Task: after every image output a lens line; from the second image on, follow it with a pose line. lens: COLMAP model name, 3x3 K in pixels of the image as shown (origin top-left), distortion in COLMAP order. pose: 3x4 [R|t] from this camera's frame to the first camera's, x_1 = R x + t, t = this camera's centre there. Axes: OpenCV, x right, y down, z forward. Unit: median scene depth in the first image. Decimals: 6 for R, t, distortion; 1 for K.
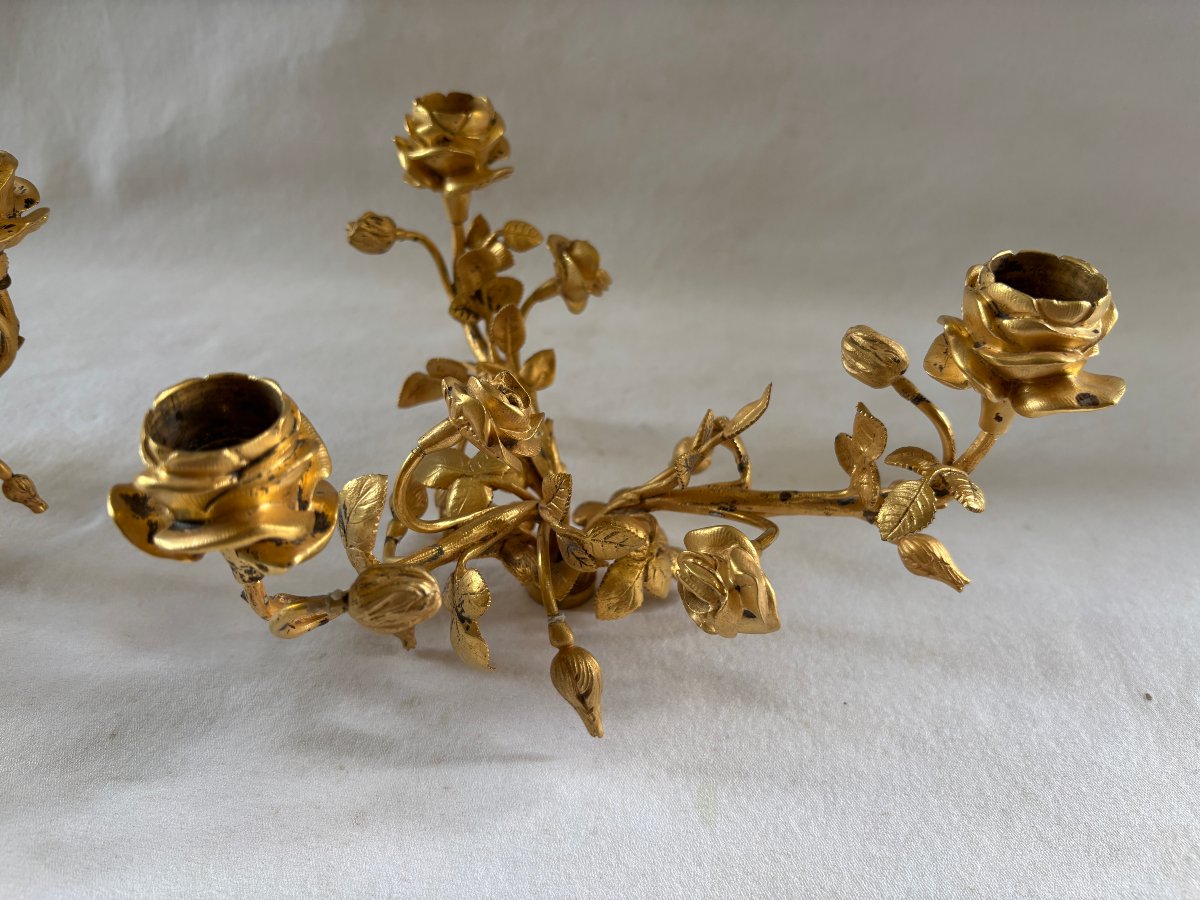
lens RADIAL K [[937.8, 0, 622.0], [0, 937.8, 449.4], [0, 0, 1]] dist [-0.008005, 0.002776]
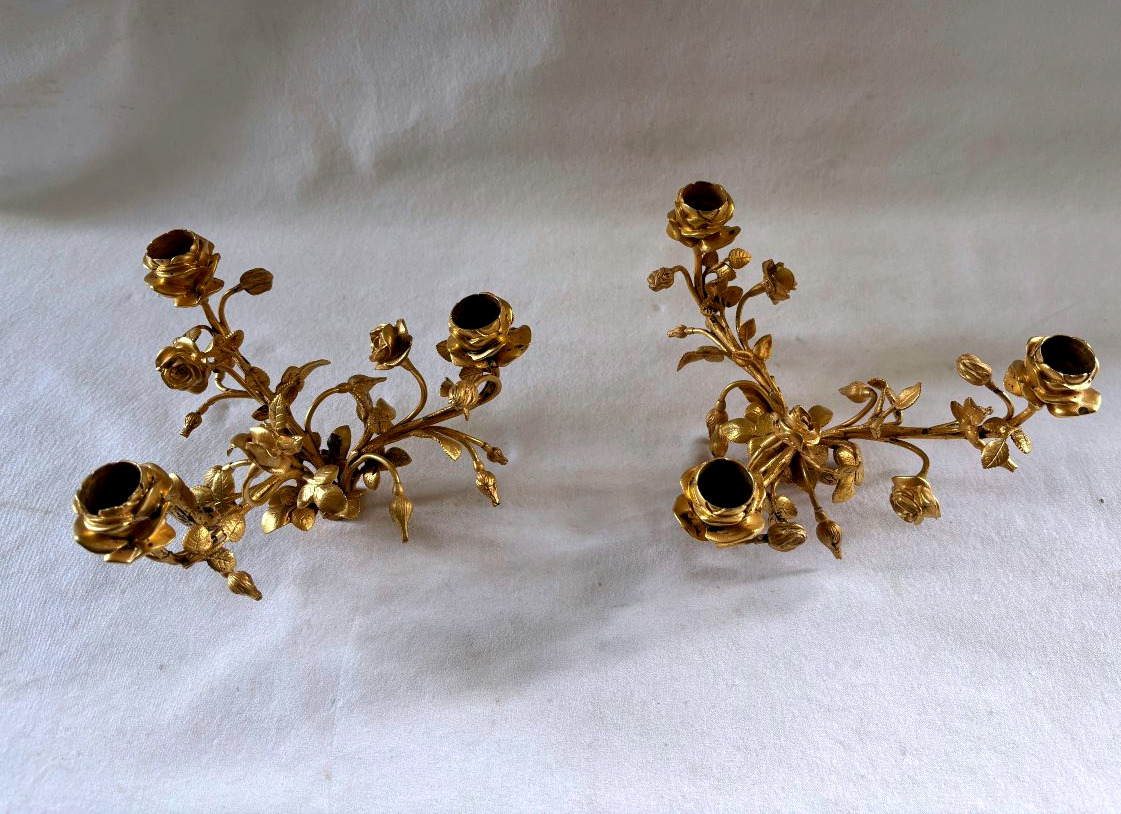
lens RADIAL K [[940.8, 0, 626.8], [0, 940.8, 357.1], [0, 0, 1]] dist [0.012667, -0.002629]
pose [[0.993949, -0.101337, 0.042390, -0.503518], [0.086215, 0.958823, 0.270601, -0.678035], [-0.068066, -0.265309, 0.961758, -0.791800]]
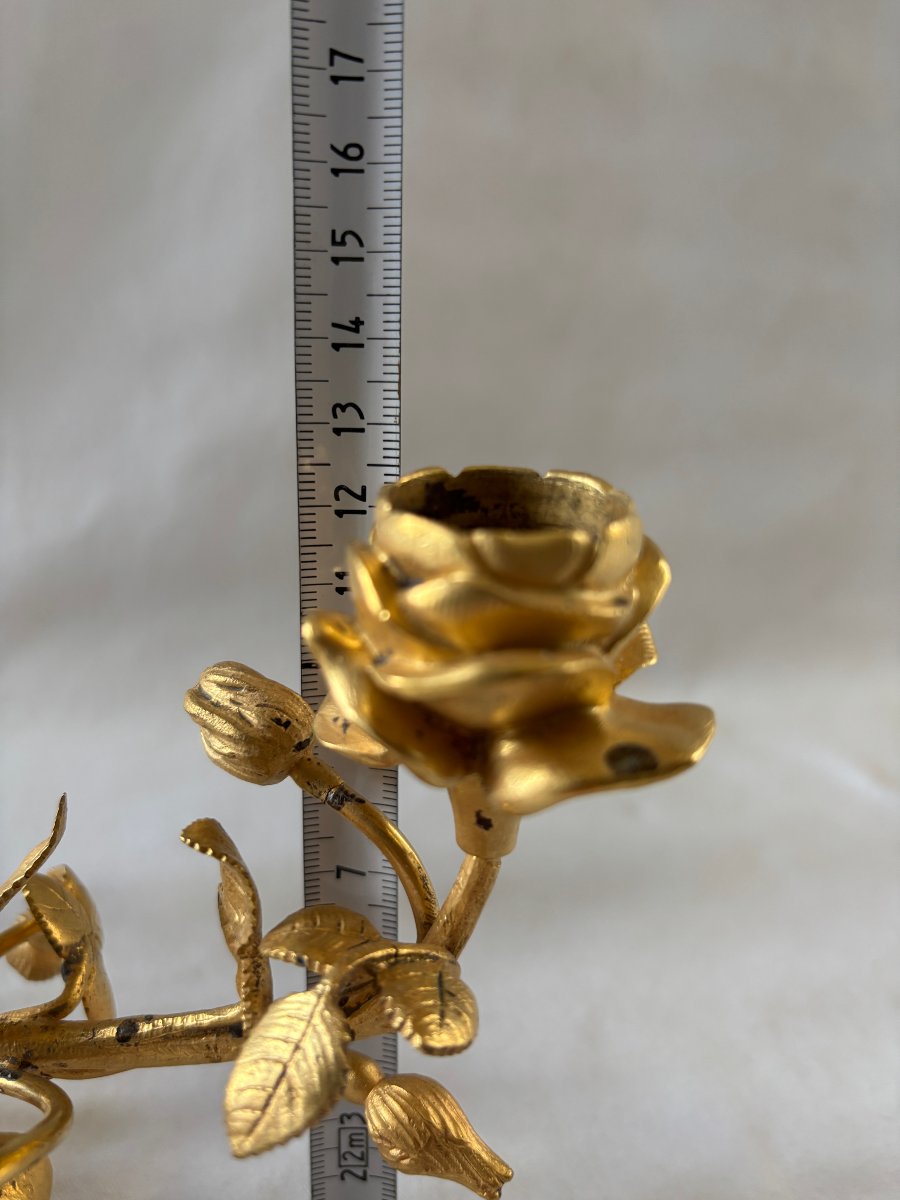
lens RADIAL K [[920.8, 0, 450.0], [0, 920.8, 600.0], [0, 0, 1]] dist [-0.003743, -0.052941]
pose [[0.987204, -0.078515, 0.138796, 0.288825], [0.114174, 0.955647, -0.271485, -0.014366], [-0.111324, 0.283858, 0.952382, 0.469669]]
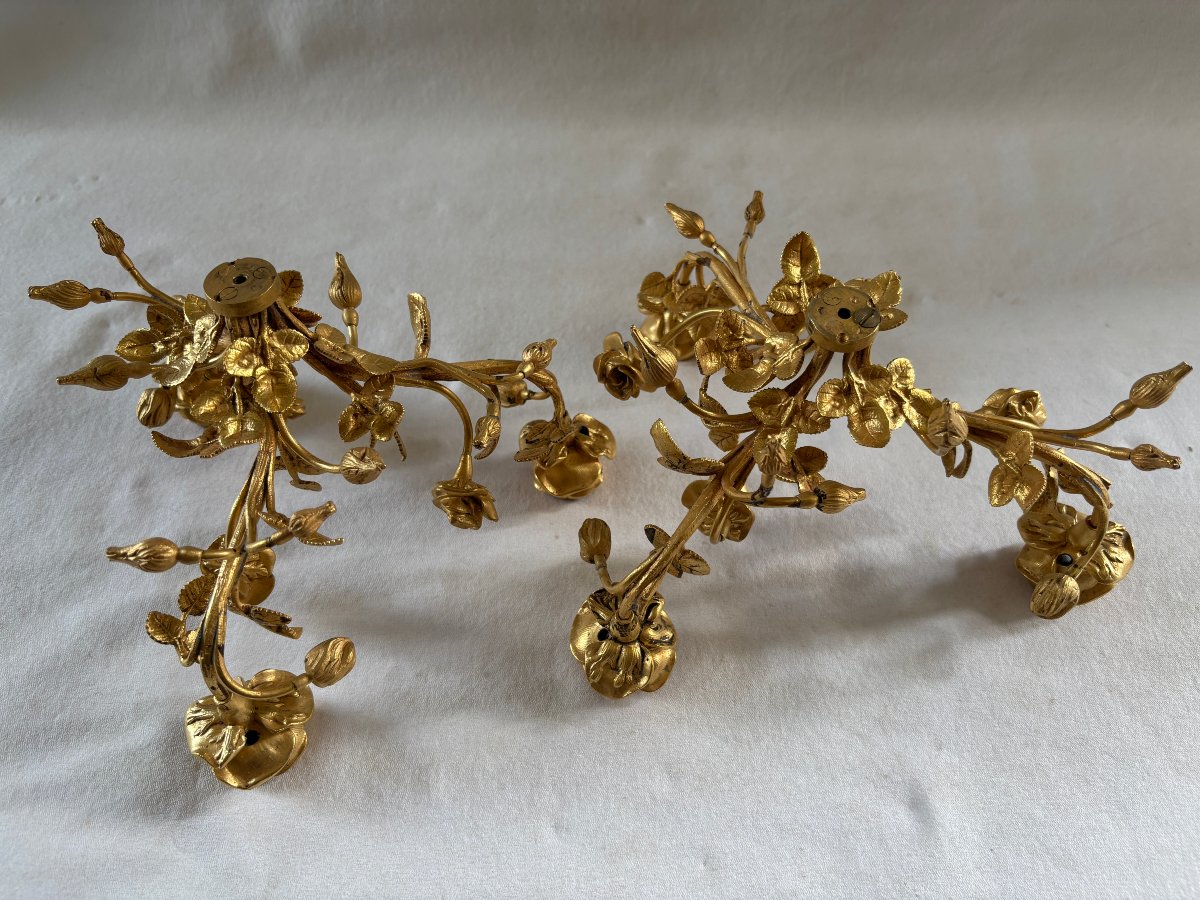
lens RADIAL K [[937.8, 0, 622.0], [0, 937.8, 449.4], [0, 0, 1]] dist [-0.008005, 0.002776]
pose [[0.995649, -0.088749, 0.028417, -0.447515], [0.074148, 0.939199, 0.335273, -0.345702], [-0.056445, -0.331707, 0.941692, -0.437729]]
